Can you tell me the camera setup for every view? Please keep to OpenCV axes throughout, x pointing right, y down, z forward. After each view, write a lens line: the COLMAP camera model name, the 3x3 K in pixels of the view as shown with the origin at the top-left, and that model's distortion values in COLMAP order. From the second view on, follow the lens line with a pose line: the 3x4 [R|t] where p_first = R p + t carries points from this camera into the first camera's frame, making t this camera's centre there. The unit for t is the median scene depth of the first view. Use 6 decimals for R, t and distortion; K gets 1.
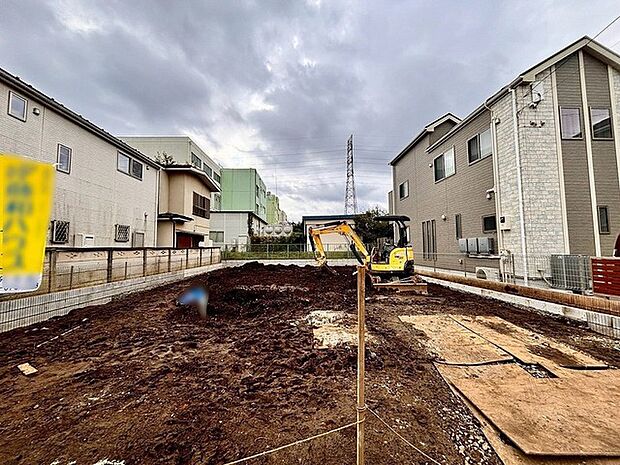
lens RADIAL K [[249.3, 0, 310.0], [0, 249.3, 232.5], [0, 0, 1]] dist [-0.001301, 0.000609]
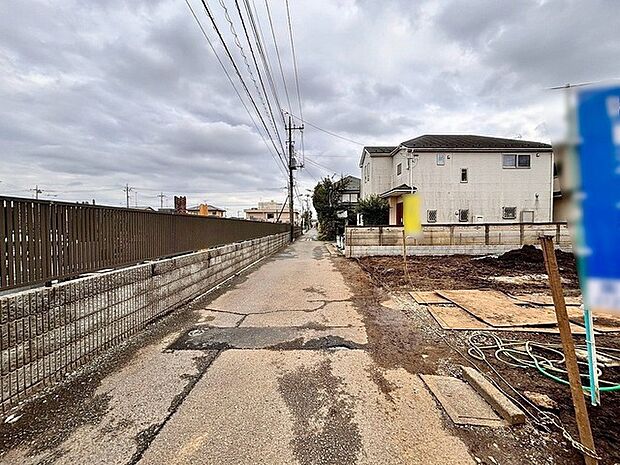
lens RADIAL K [[249.3, 0, 310.0], [0, 249.3, 232.5], [0, 0, 1]] dist [-0.001301, 0.000609]
pose [[-0.032337, 0.032931, -0.998934, 0.643987], [0.072566, 0.996897, 0.030514, -0.010331], [0.996839, -0.071501, -0.034627, -0.065109]]
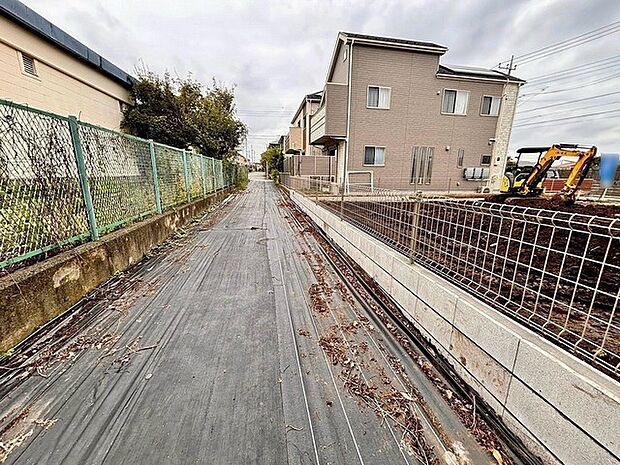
lens RADIAL K [[250.3, 0, 310.0], [0, 250.3, 232.5], [0, 0, 1]] dist [-0.001474, -0.000332]
pose [[-0.159747, -0.222751, 0.961698, -0.654539], [-0.076223, 0.974084, 0.212958, 0.138779], [-0.984211, -0.039284, -0.172586, 1.949518]]
